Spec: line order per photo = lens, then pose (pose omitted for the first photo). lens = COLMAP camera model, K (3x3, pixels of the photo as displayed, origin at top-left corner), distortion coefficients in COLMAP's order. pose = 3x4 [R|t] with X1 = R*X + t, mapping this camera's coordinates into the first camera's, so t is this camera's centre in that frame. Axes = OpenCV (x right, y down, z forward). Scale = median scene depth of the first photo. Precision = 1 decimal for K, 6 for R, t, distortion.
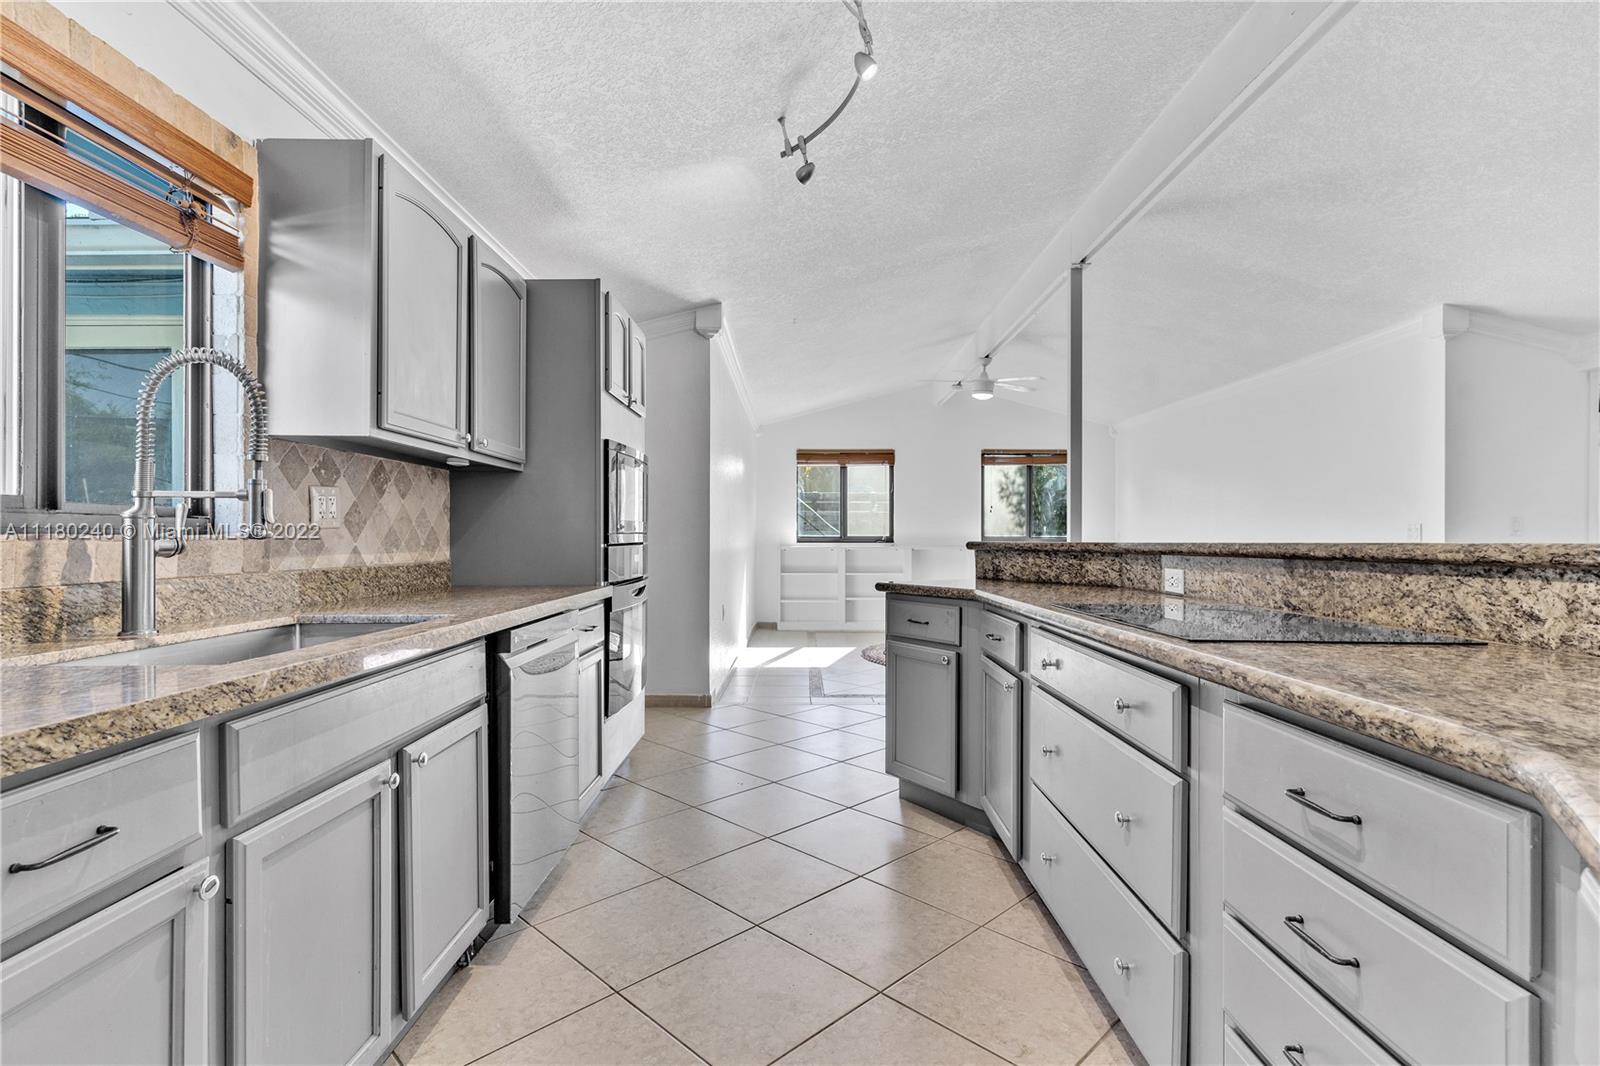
lens RADIAL K [[769.4, 0, 798.7], [0, 769.4, 536.5], [0, 0, 1]] dist [0.001596, -0.001751]
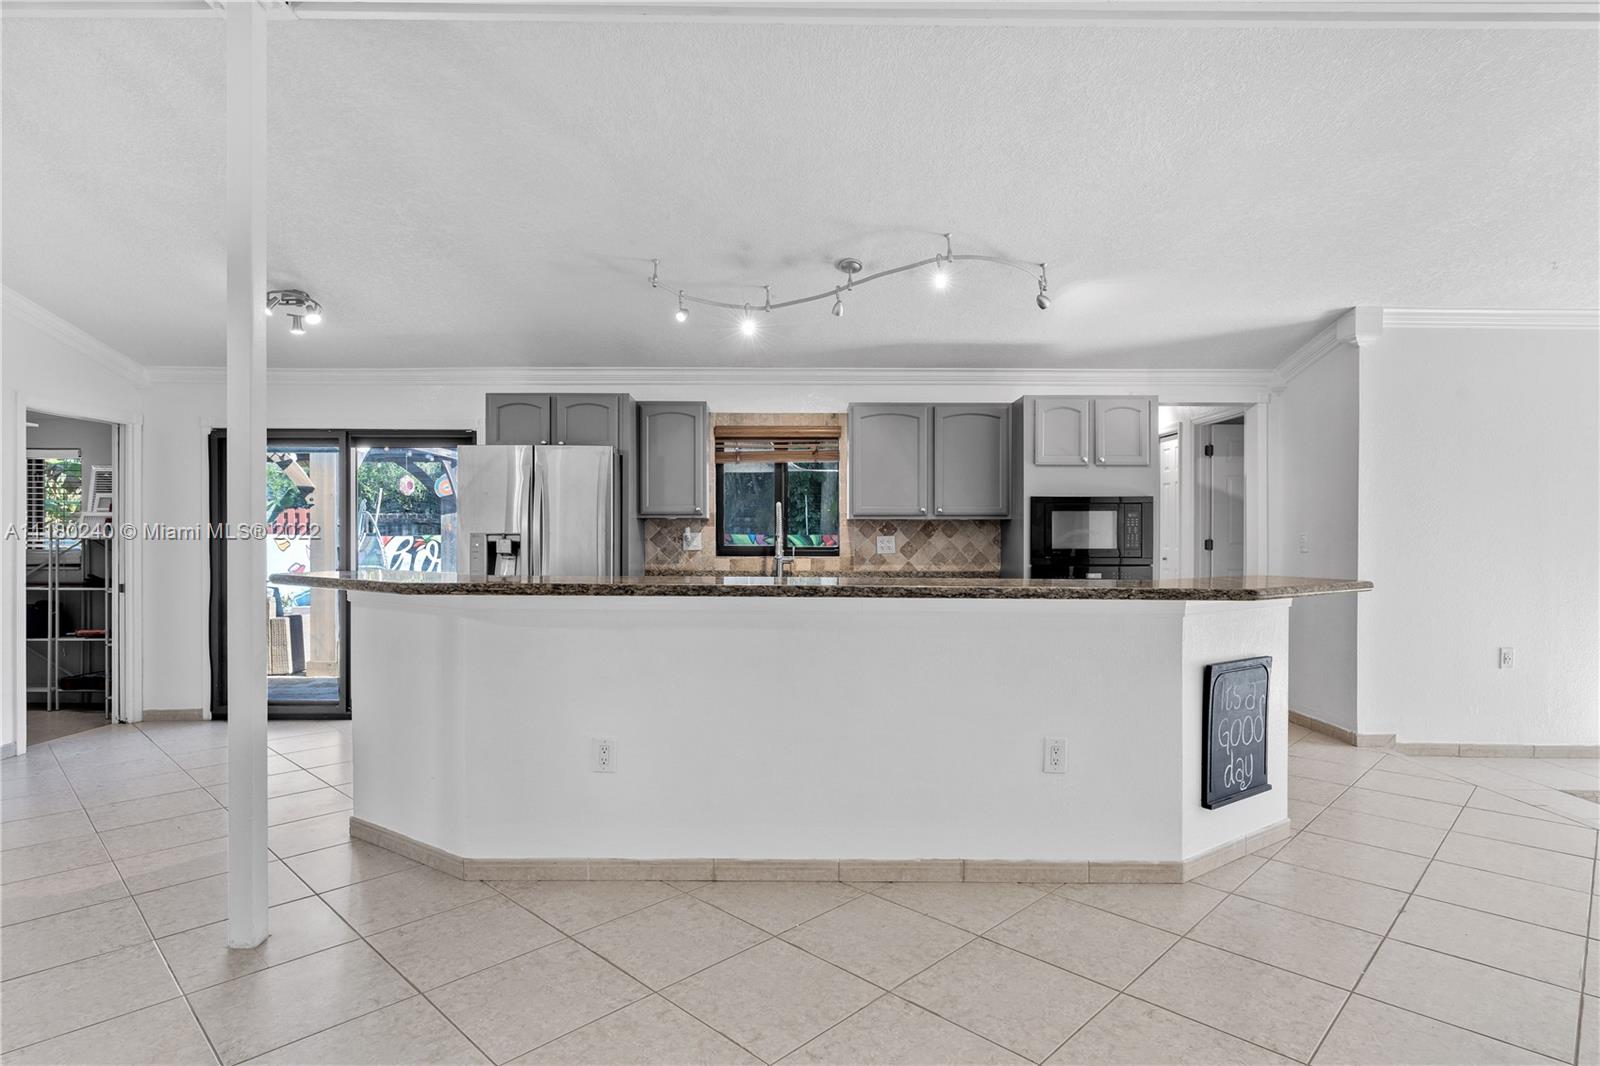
lens RADIAL K [[857.6, 0, 795.1], [0, 857.6, 531.8], [0, 0, 1]] dist [0.000797, -0.000735]
pose [[0.007212, -0.008363, -0.999939, 1.508722], [-0.001701, 0.999963, -0.008375, -0.041941], [0.999973, 0.001761, 0.007198, 0.526928]]
